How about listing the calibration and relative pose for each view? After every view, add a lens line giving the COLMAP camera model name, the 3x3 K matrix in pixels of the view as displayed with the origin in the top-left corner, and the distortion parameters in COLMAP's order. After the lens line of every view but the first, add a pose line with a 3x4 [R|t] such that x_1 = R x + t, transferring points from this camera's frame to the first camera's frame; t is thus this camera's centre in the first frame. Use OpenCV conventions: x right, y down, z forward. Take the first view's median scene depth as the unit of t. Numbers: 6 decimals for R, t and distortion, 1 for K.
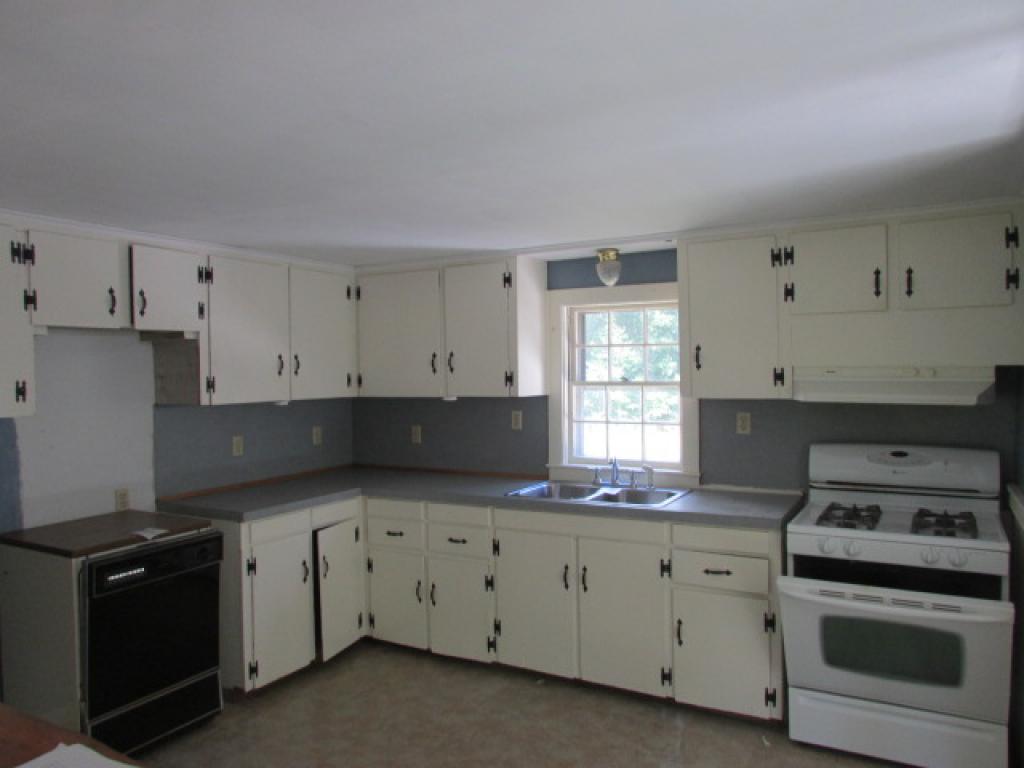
lens RADIAL K [[747.8, 0, 512.0], [0, 747.8, 384.0], [0, 0, 1]] dist [-0.001636, -0.000067]
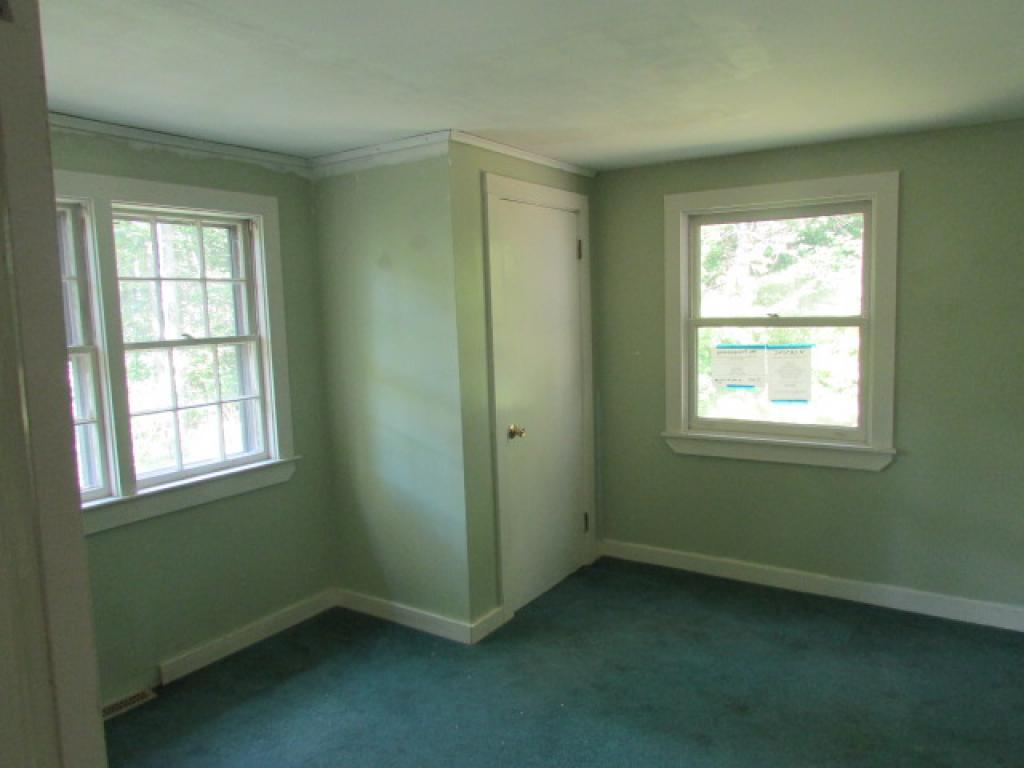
lens RADIAL K [[747.8, 0, 512.0], [0, 747.8, 384.0], [0, 0, 1]] dist [-0.001636, -0.000067]
pose [[0.073719, -0.087215, 0.993458, -0.495696], [0.048691, 0.995295, 0.083763, -0.005820], [-0.996090, 0.042197, 0.077619, 0.779337]]
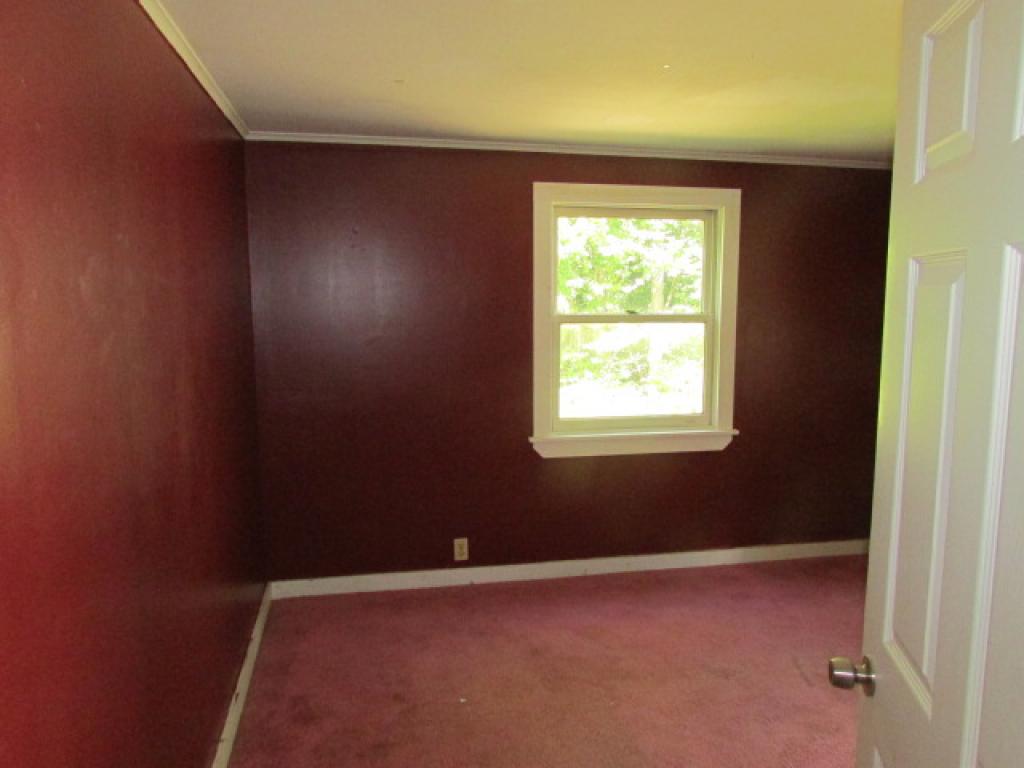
lens RADIAL K [[747.8, 0, 512.0], [0, 747.8, 384.0], [0, 0, 1]] dist [-0.001636, -0.000067]
pose [[-0.657077, -0.085350, 0.748976, -0.320276], [0.027431, 0.990204, 0.136905, -0.024481], [-0.753324, 0.110503, -0.648300, 1.037044]]
